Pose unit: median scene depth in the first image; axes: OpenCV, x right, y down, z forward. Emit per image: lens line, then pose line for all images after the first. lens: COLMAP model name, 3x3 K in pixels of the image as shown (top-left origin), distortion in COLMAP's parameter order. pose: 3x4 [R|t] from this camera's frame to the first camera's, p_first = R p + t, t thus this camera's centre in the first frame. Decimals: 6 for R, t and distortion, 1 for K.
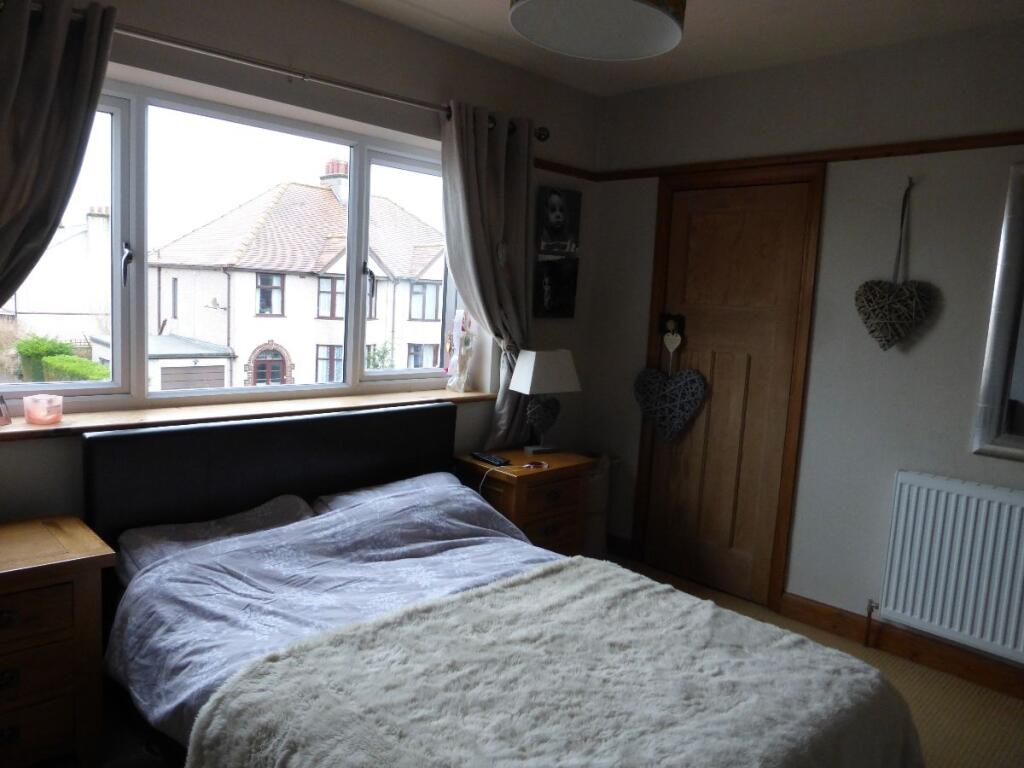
lens RADIAL K [[729.5, 0, 511.0], [0, 729.5, 378.0], [0, 0, 1]] dist [-0.048573, 0.005646]
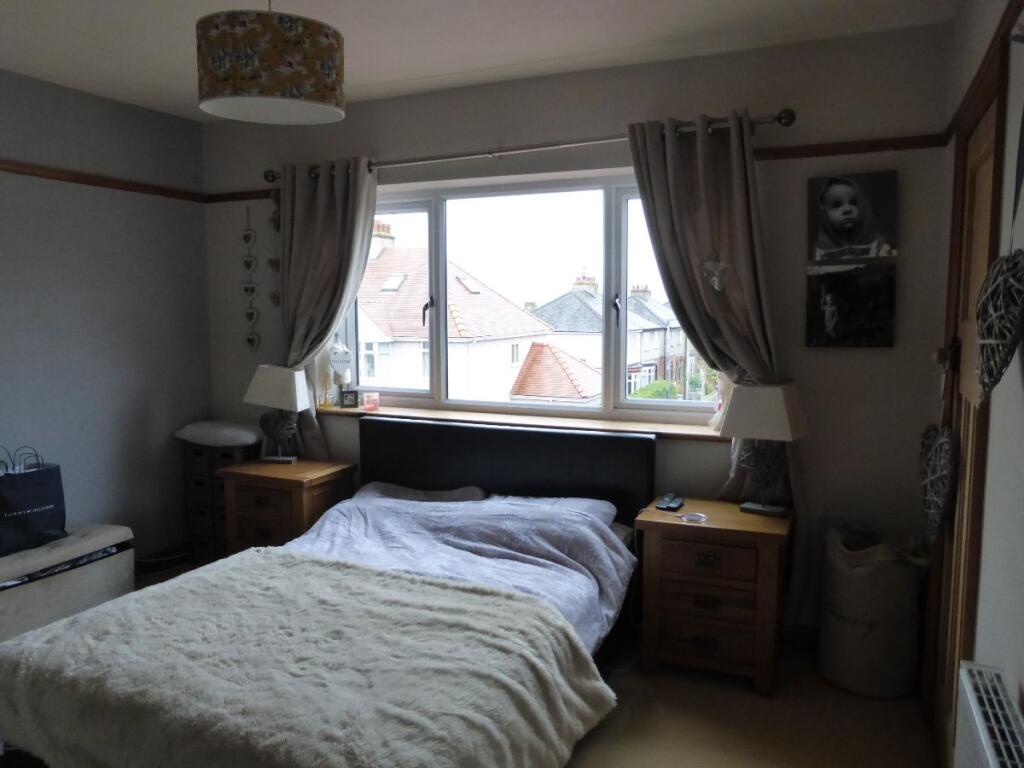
lens RADIAL K [[748.4, 0, 510.8], [0, 748.4, 389.4], [0, 0, 1]] dist [-0.014608, 0.000067]
pose [[0.361802, 0.042629, -0.931280, 0.998523], [-0.084623, 0.996332, 0.012730, -0.031151], [0.928406, 0.074202, 0.364082, 0.620361]]
